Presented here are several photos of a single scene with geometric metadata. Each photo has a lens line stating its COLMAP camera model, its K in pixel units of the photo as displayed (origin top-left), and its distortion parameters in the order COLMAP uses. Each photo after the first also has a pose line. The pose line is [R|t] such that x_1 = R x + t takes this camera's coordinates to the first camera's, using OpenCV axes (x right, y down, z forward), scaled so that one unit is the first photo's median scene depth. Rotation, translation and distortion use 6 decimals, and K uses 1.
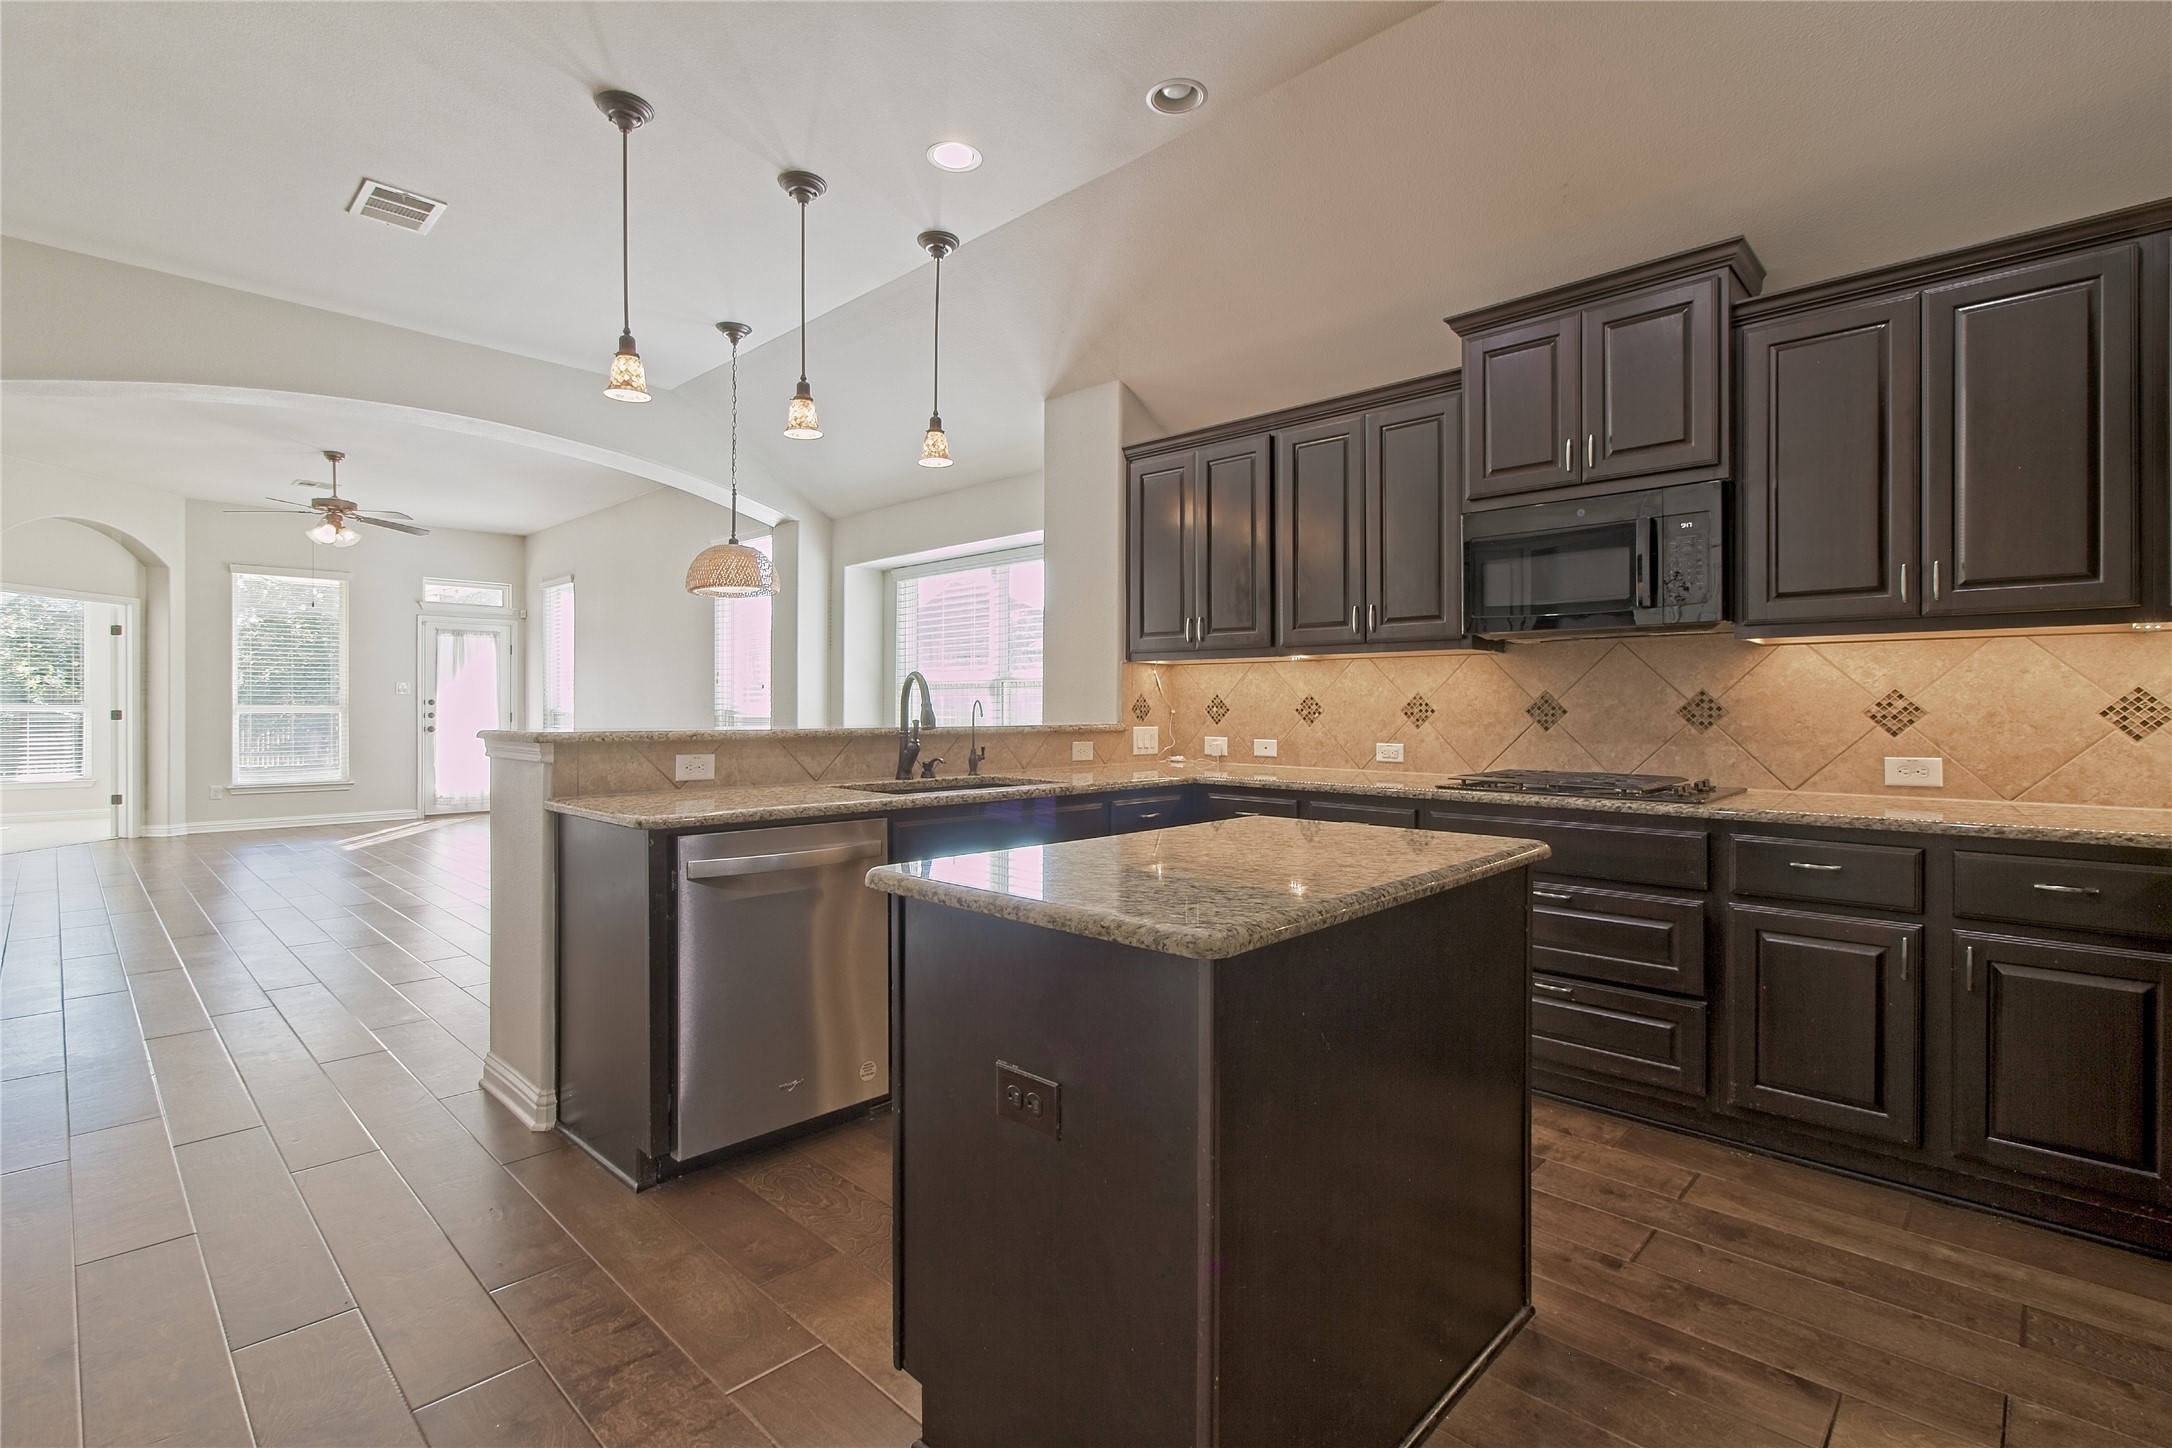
lens RADIAL K [[999.1, 0, 1077.0], [0, 999.1, 705.7], [0, 0, 1]] dist [0.000654, -0.000086]
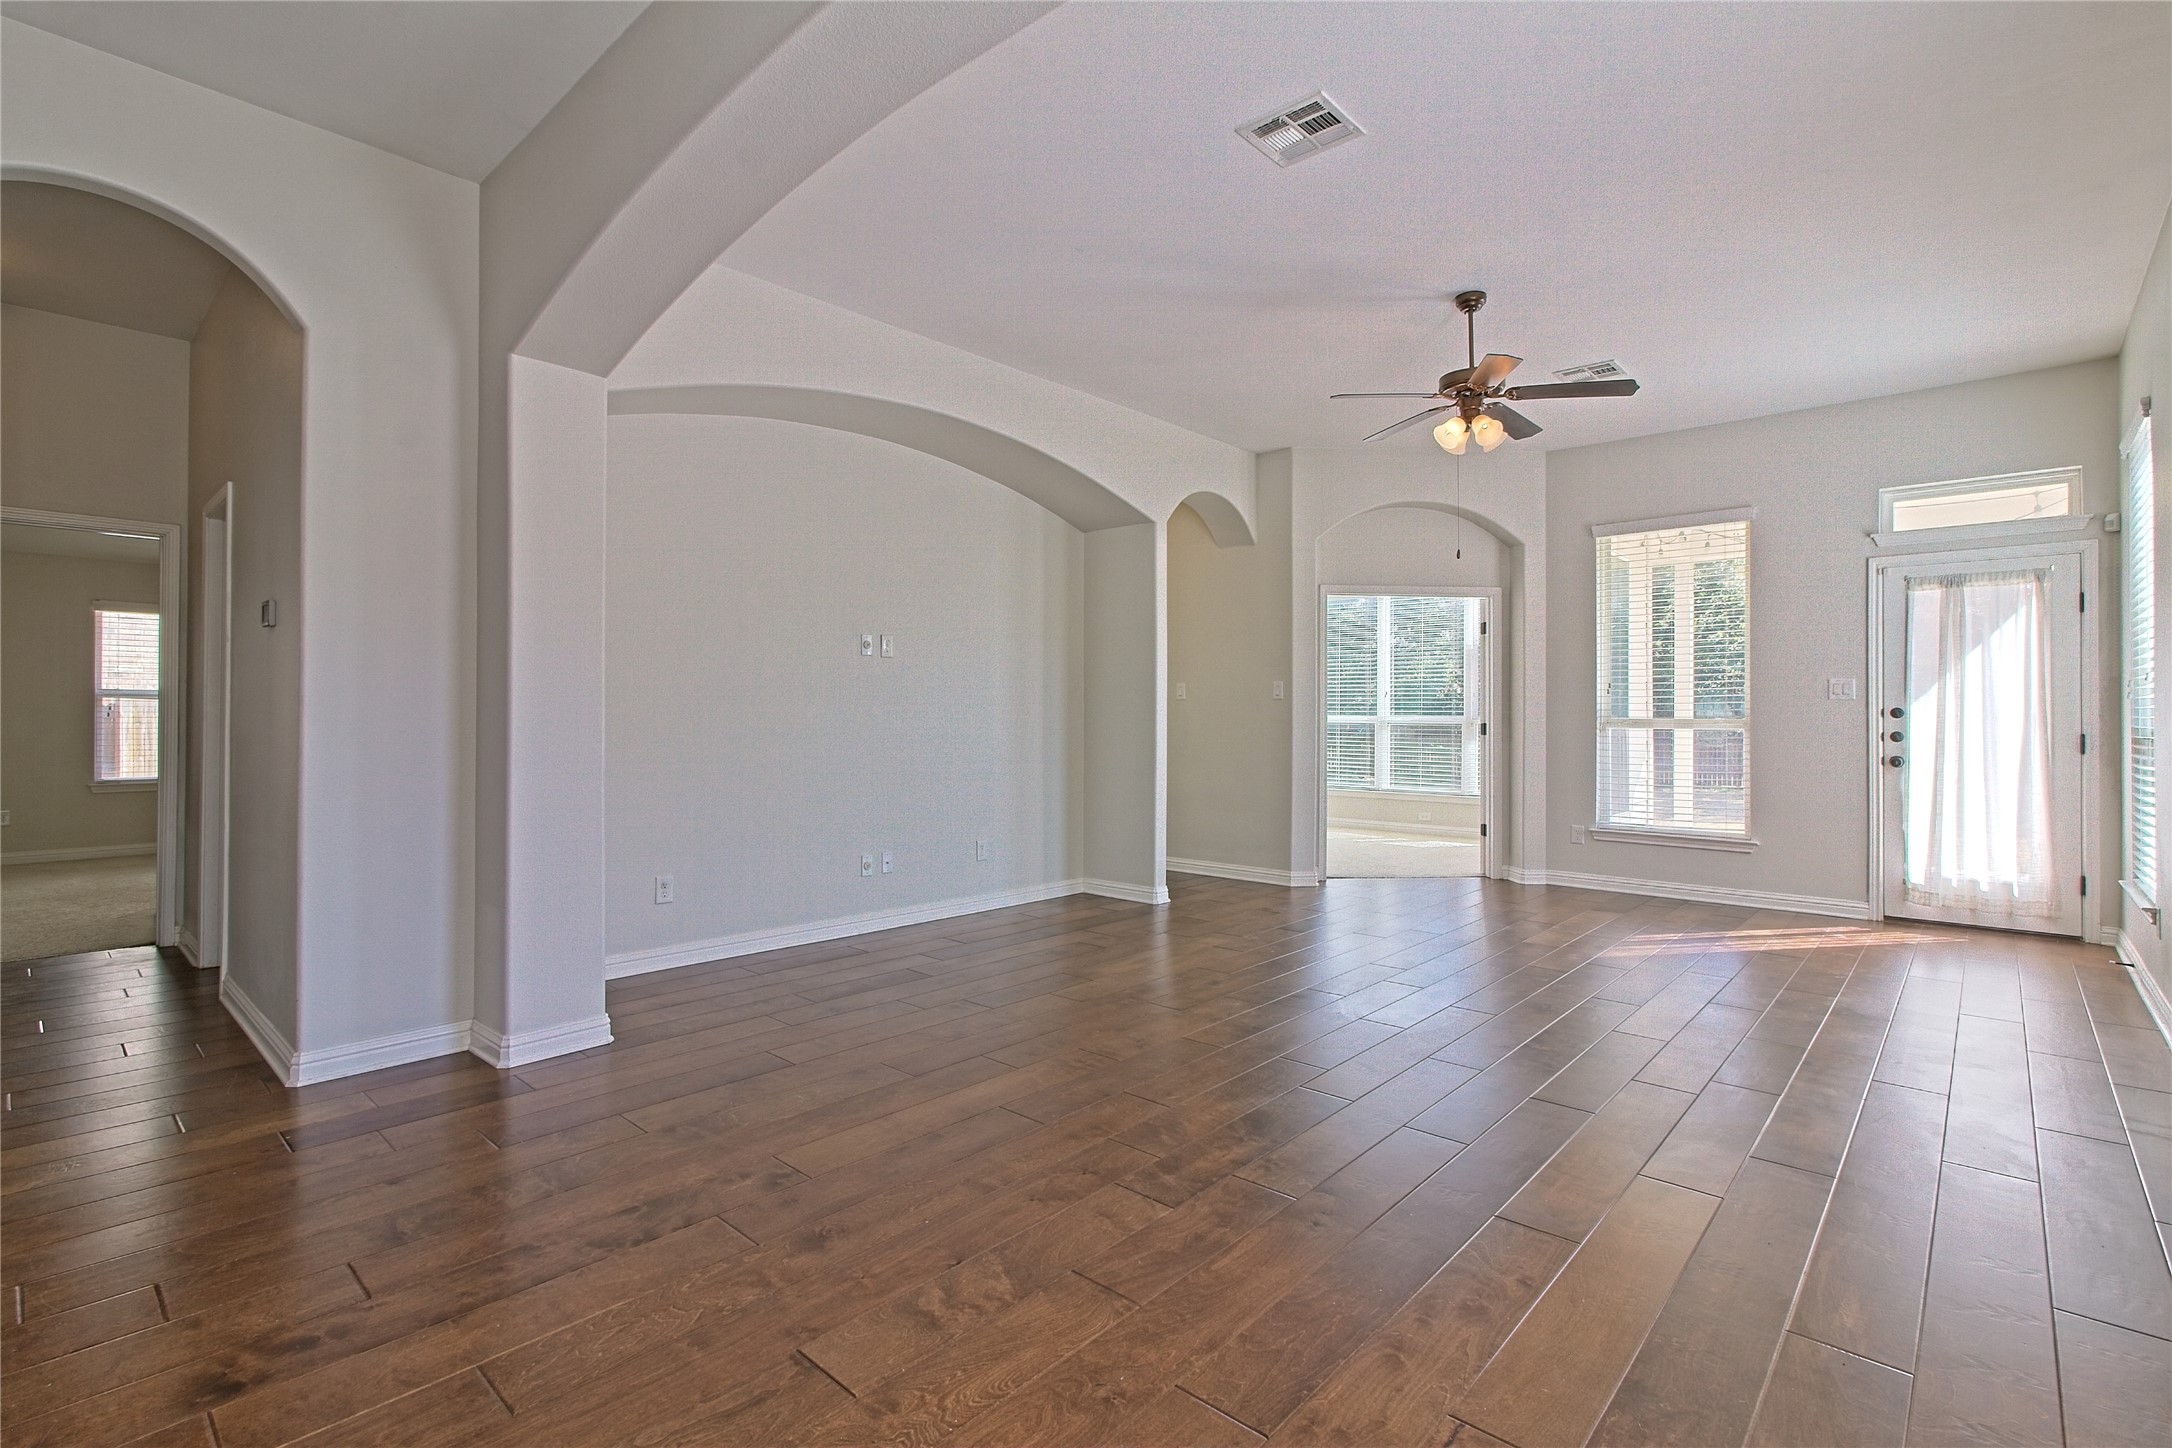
lens RADIAL K [[999.1, 0, 1077.0], [0, 999.1, 705.7], [0, 0, 1]] dist [0.000654, -0.000086]
pose [[0.029779, -0.011656, -0.999489, -0.287532], [-0.002024, 0.999929, -0.011721, -0.000124], [0.999554, 0.002372, 0.029753, 1.408232]]
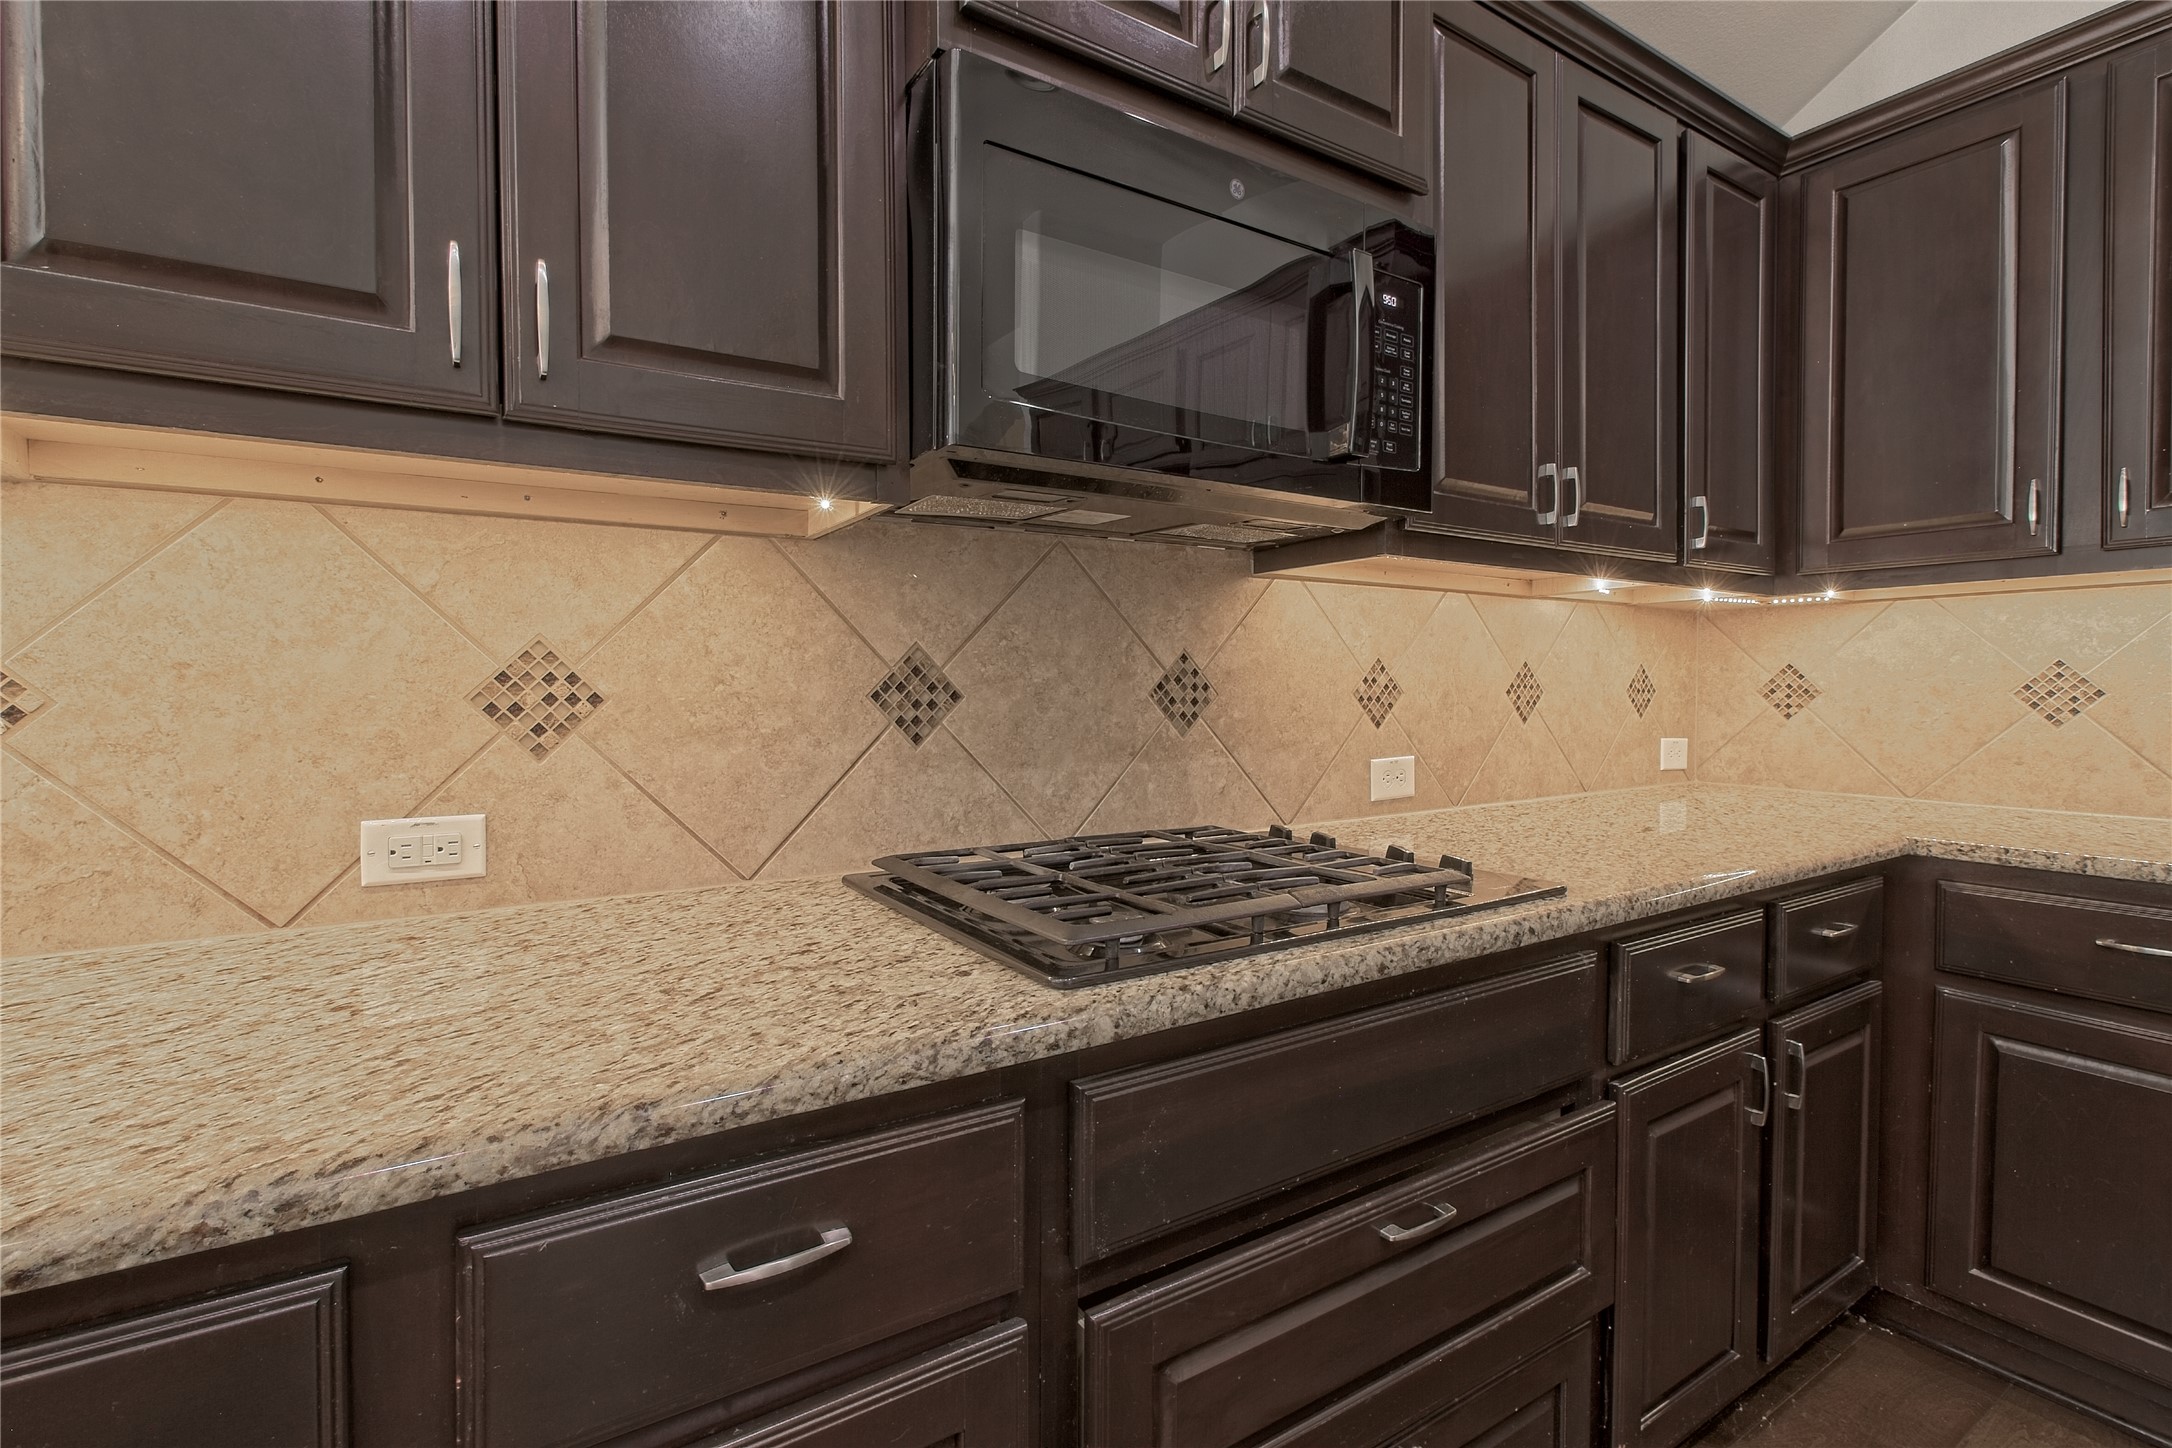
lens RADIAL K [[1004.4, 0, 1080.4], [0, 1004.4, 710.5], [0, 0, 1]] dist [-0.074884, 0.063928]
pose [[0.217983, -0.026881, 0.975582, 0.082410], [0.000539, 0.999624, 0.027423, 0.000413], [-0.975953, -0.005452, 0.217915, 0.748333]]
